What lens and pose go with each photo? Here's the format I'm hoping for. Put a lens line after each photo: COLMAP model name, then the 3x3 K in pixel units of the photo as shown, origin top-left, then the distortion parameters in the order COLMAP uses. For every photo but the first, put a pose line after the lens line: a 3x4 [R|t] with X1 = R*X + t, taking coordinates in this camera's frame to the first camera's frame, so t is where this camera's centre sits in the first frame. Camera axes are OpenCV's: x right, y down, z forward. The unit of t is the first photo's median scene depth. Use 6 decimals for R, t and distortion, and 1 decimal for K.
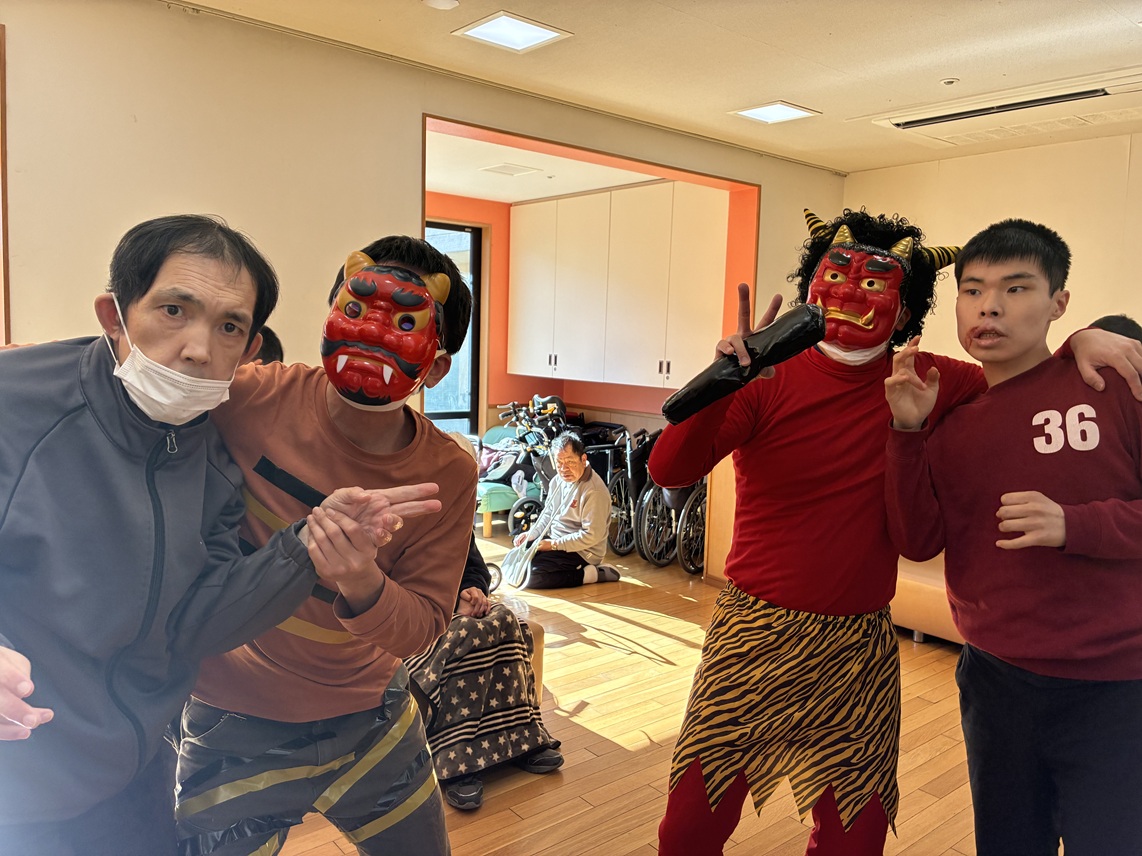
lens RADIAL K [[873.6, 0, 571.0], [0, 873.6, 428.0], [0, 0, 1]] dist [0.095747, -0.129453]
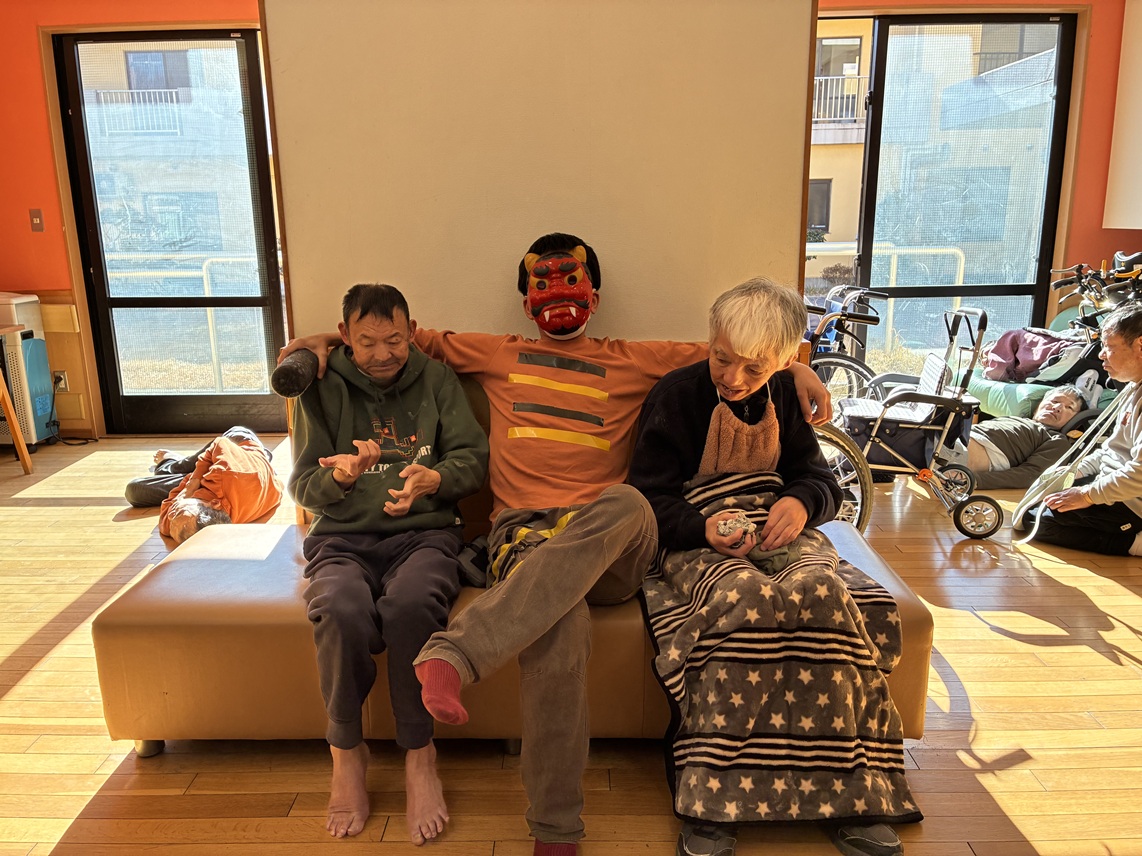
lens RADIAL K [[873.6, 0, 571.0], [0, 873.6, 428.0], [0, 0, 1]] dist [0.095747, -0.129453]
pose [[0.759587, 0.097807, -0.643010, 0.168816], [-0.025949, 0.992399, 0.120298, 0.044227], [0.649888, -0.074691, 0.756351, 0.454722]]
